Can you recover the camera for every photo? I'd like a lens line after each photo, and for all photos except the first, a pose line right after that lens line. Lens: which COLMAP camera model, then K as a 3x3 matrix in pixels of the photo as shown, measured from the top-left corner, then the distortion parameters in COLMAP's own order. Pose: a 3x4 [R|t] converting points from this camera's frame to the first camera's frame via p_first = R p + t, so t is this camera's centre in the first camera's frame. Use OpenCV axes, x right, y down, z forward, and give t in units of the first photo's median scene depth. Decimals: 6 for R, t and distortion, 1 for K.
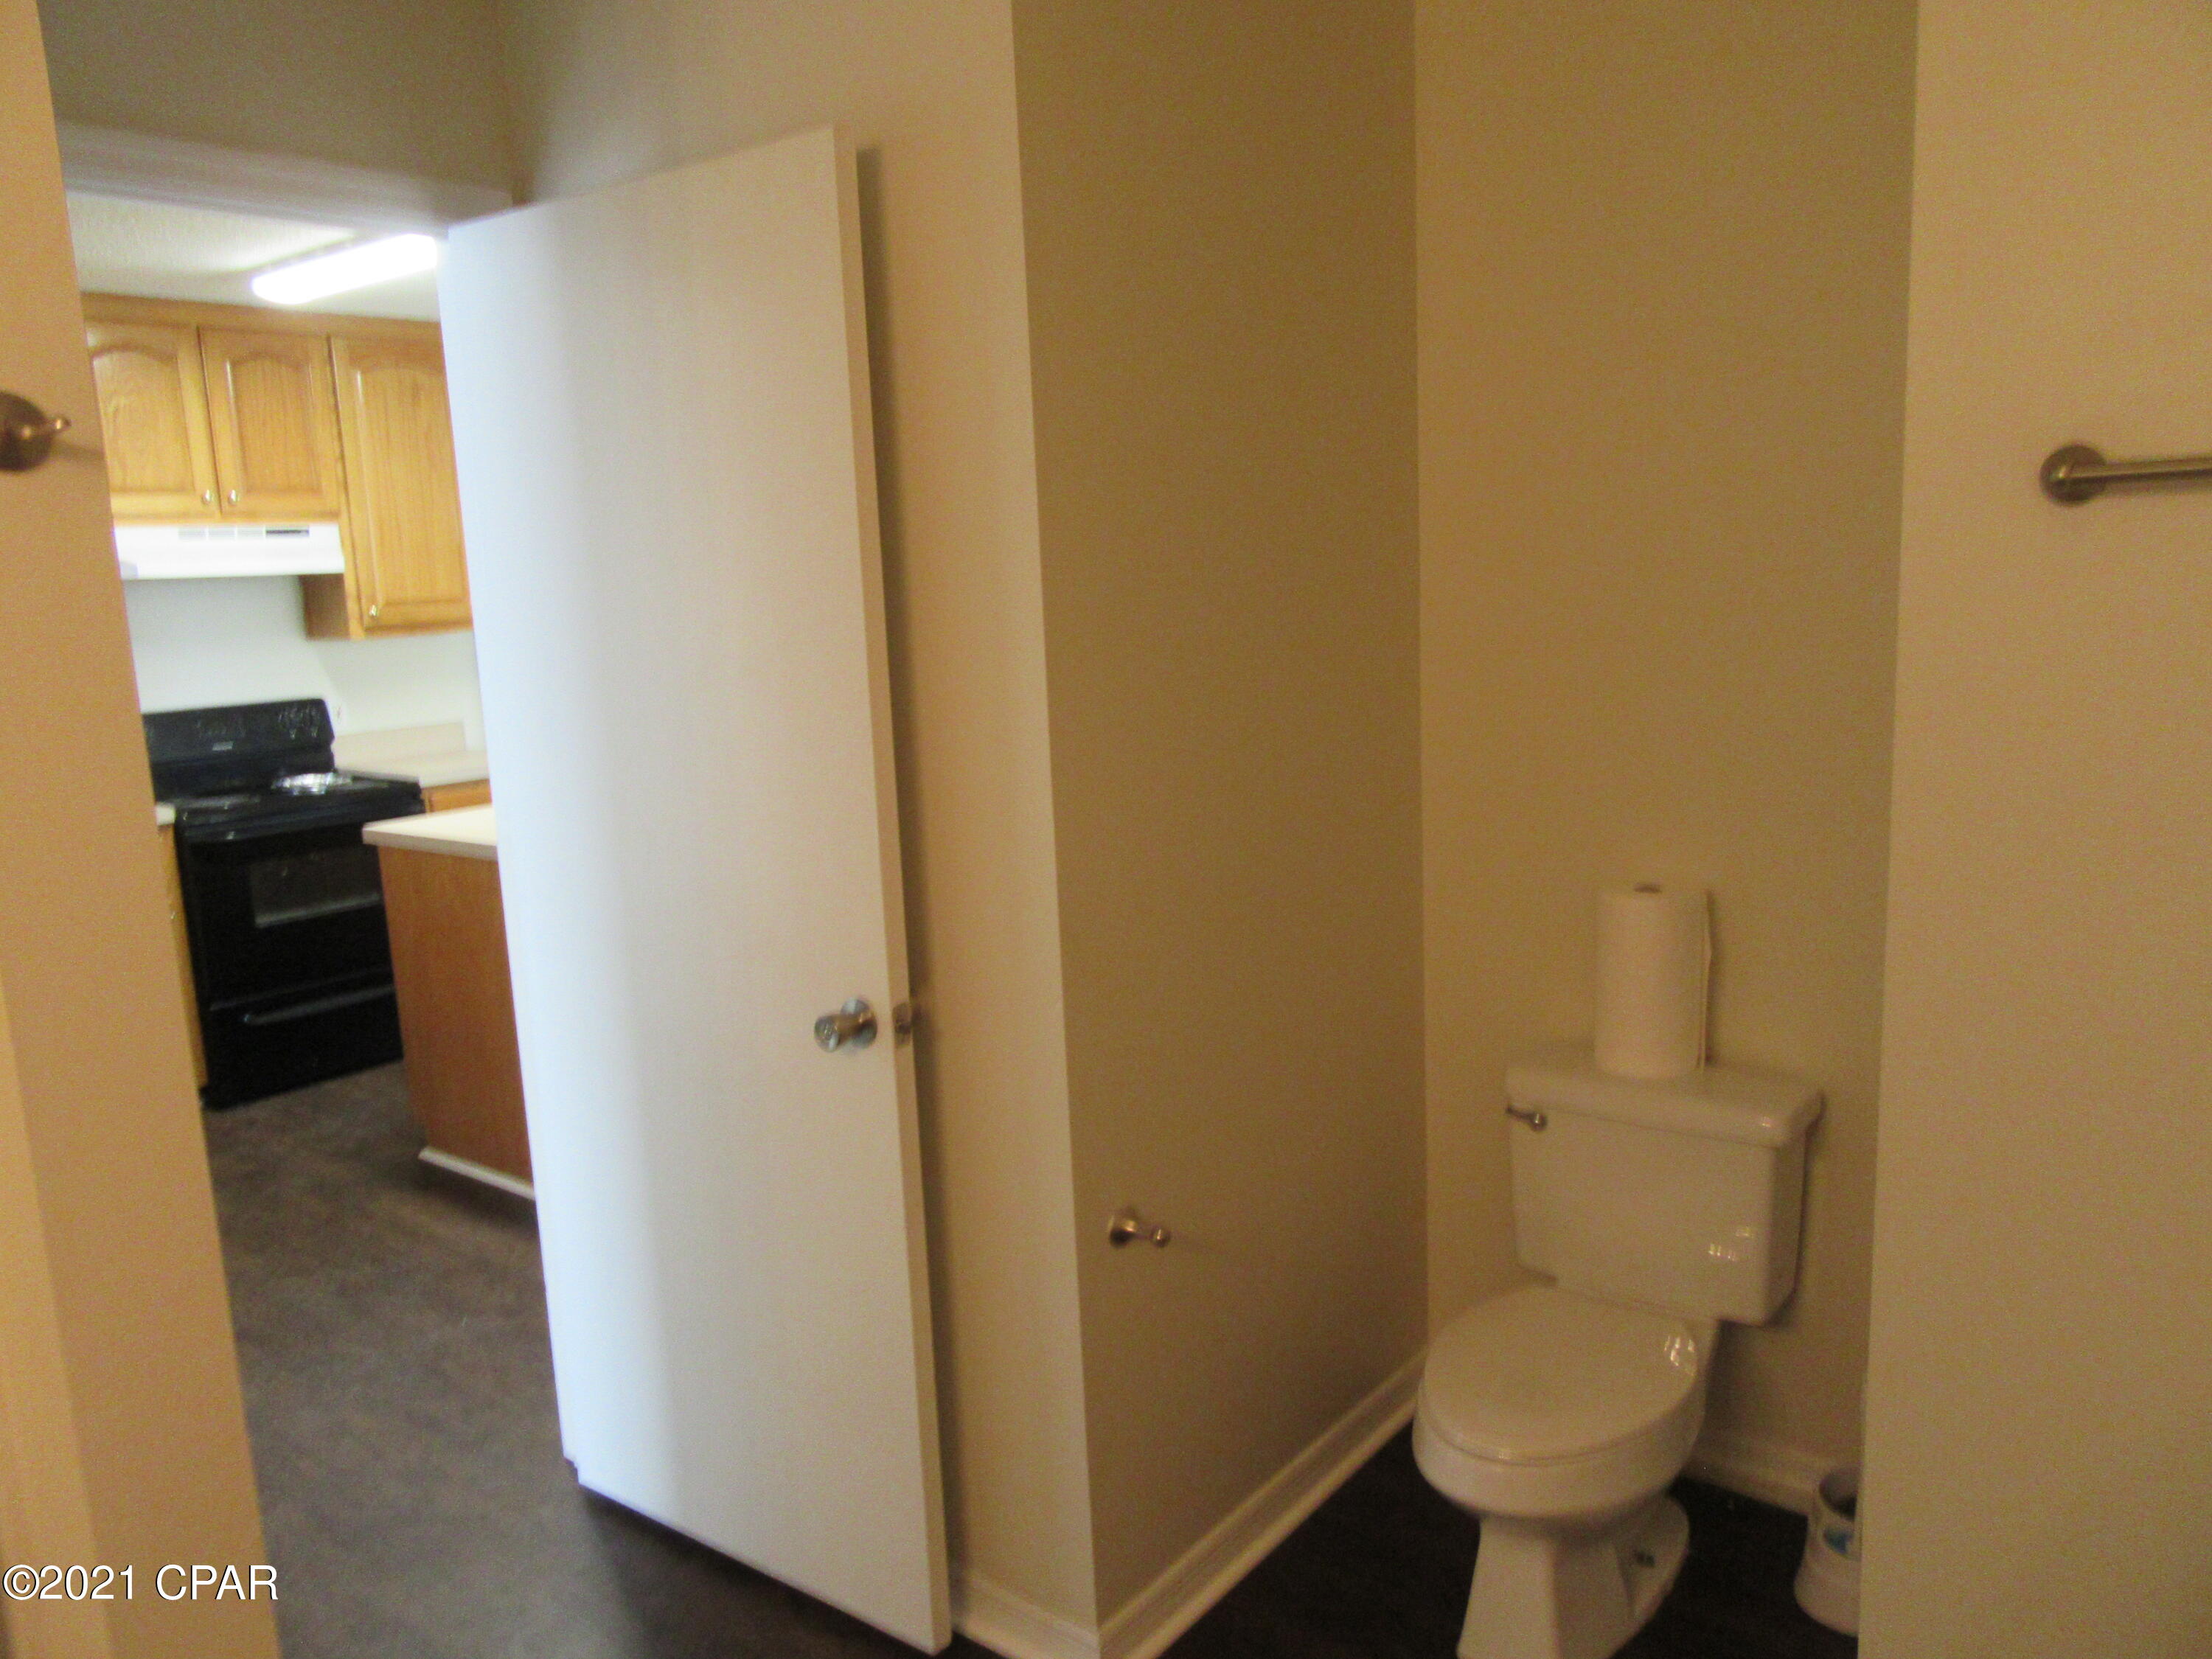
lens RADIAL K [[1627.7, 0, 1085.3], [0, 1627.7, 816.9], [0, 0, 1]] dist [-0.014160, 0.013264]
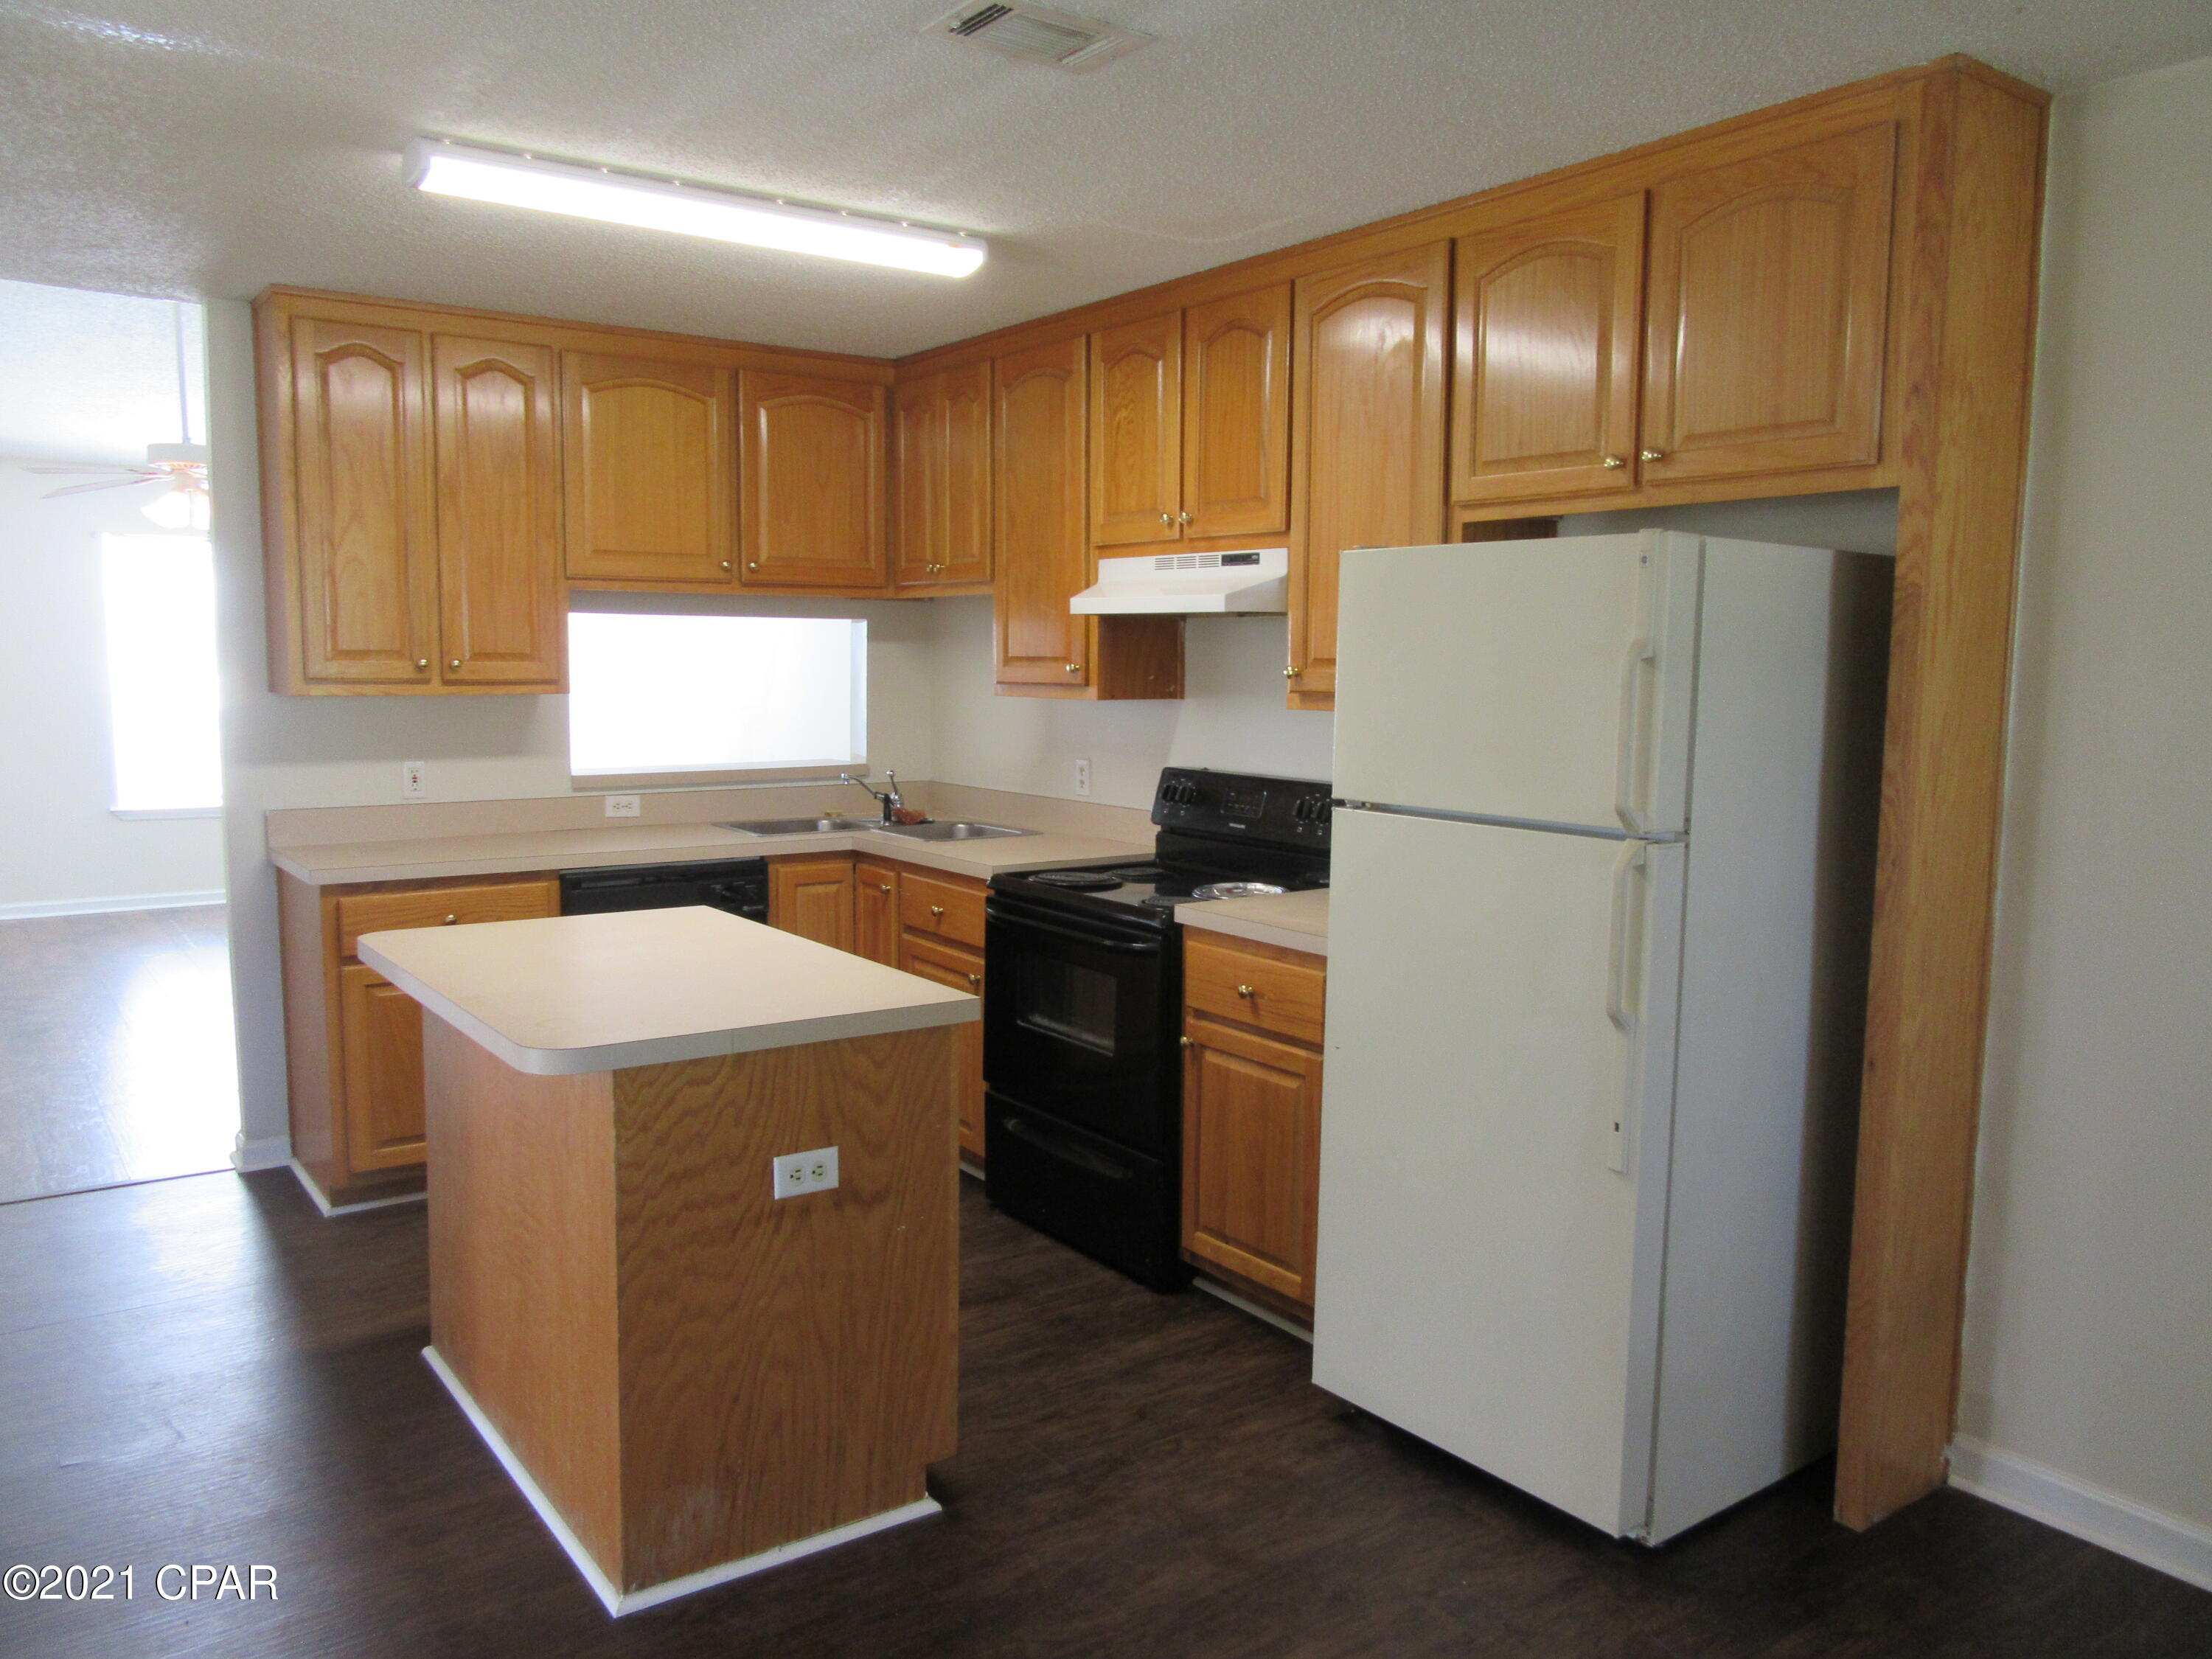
lens RADIAL K [[1627.7, 0, 1097.9], [0, 1627.7, 833.2], [0, 0, 1]] dist [-0.014160, 0.013264]
pose [[-0.230396, 0.161824, -0.959547, 0.263669], [-0.138205, 0.970638, 0.196879, -0.188768], [0.963233, 0.177974, -0.201266, 1.094509]]
